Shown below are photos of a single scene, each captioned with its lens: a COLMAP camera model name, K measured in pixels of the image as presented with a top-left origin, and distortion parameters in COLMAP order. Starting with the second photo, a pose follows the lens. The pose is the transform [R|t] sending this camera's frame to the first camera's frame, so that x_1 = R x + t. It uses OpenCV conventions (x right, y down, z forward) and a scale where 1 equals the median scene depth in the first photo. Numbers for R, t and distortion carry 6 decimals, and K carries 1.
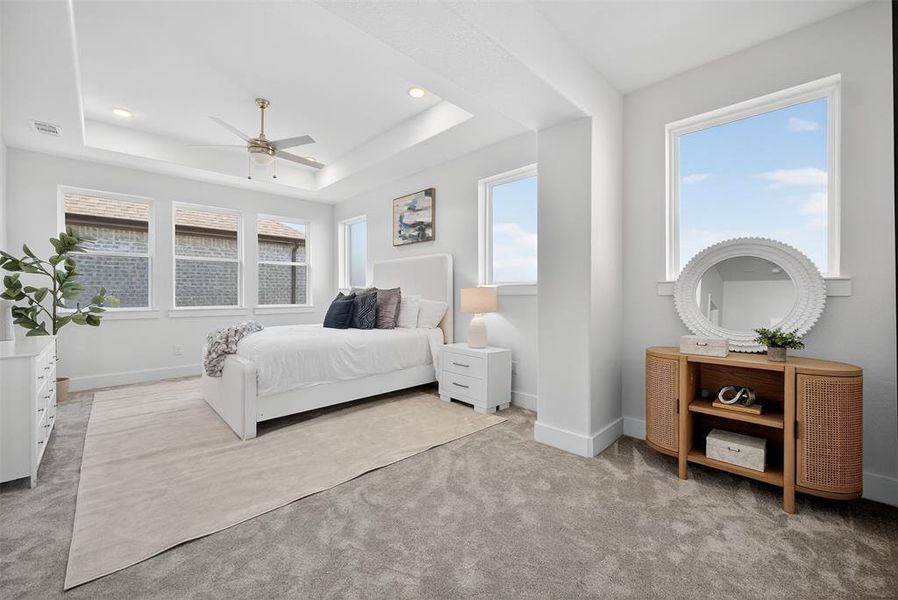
lens RADIAL K [[359.0, 0, 445.1], [0, 359.0, 298.7], [0, 0, 1]] dist [-0.005455, 0.000483]
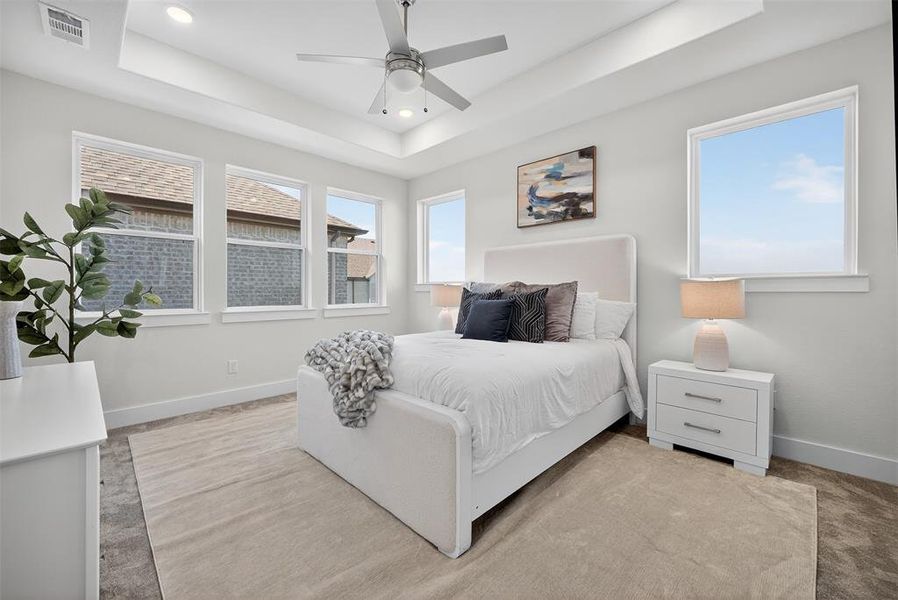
lens RADIAL K [[359.0, 0, 442.9], [0, 359.0, 294.9], [0, 0, 1]] dist [-0.005455, 0.000483]
pose [[0.999749, 0.000190, 0.022408, -0.394397], [-0.000133, 0.999997, -0.002580, -0.002929], [-0.022408, 0.002576, 0.999746, 0.303283]]
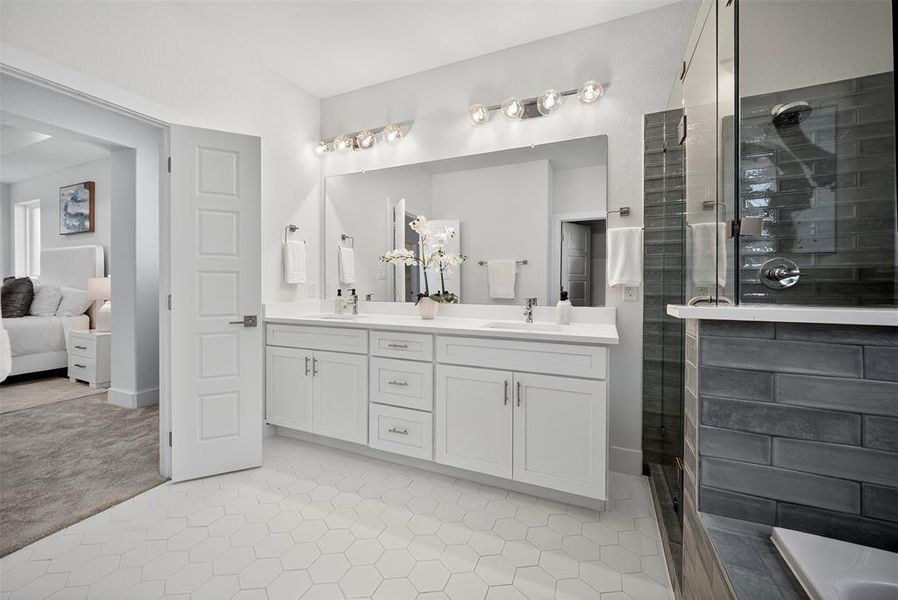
lens RADIAL K [[359.0, 0, 449.7], [0, 359.0, 285.3], [0, 0, 1]] dist [-0.005455, 0.000483]
pose [[0.926631, -0.000137, 0.375972, 0.595796], [0.003292, 0.999965, -0.007750, 0.005044], [-0.375957, 0.008419, 0.926599, -0.388297]]
